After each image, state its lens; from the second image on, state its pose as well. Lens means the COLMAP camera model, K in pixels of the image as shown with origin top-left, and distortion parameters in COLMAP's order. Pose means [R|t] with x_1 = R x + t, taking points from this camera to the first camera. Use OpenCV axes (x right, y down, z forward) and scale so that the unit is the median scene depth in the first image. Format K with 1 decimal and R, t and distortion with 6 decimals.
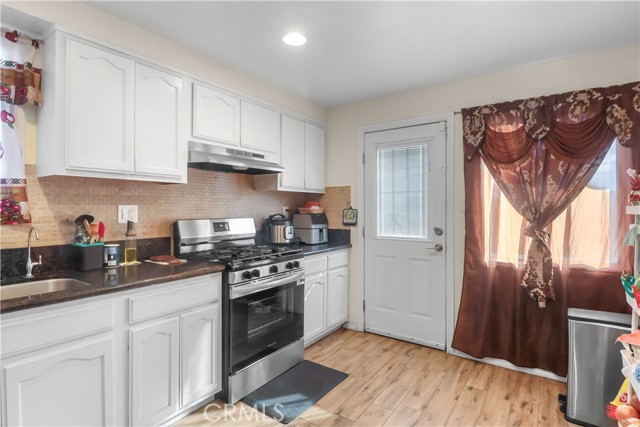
lens RADIAL K [[323.7, 0, 320.3], [0, 323.7, 211.2], [0, 0, 1]] dist [-0.001177, -0.005955]
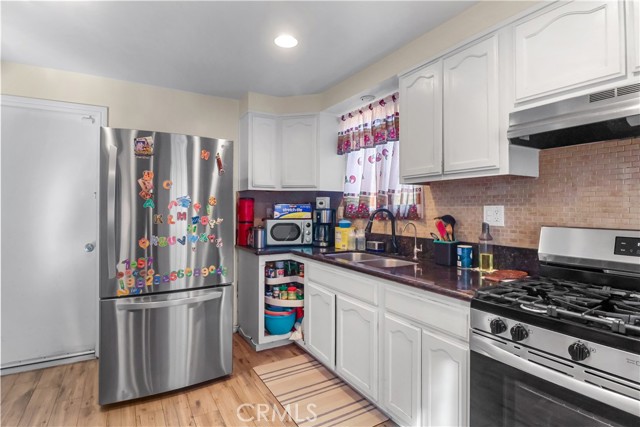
lens RADIAL K [[323.7, 0, 313.6], [0, 323.7, 208.1], [0, 0, 1]] dist [-0.001177, -0.005955]
pose [[-0.444171, -0.000868, -0.895942, 0.466781], [-0.005944, 0.999980, 0.001977, -0.011991], [0.895922, 0.006203, -0.444167, 1.049472]]
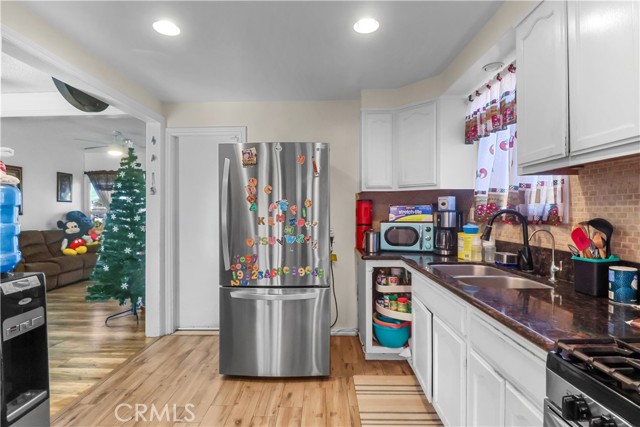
lens RADIAL K [[323.7, 0, 318.8], [0, 323.7, 214.7], [0, 0, 1]] dist [-0.001177, -0.005955]
pose [[-0.847087, 0.010640, -0.531347, 0.186184], [0.003270, 0.999885, 0.014809, -0.009868], [0.531443, 0.010807, -0.847025, 1.241881]]
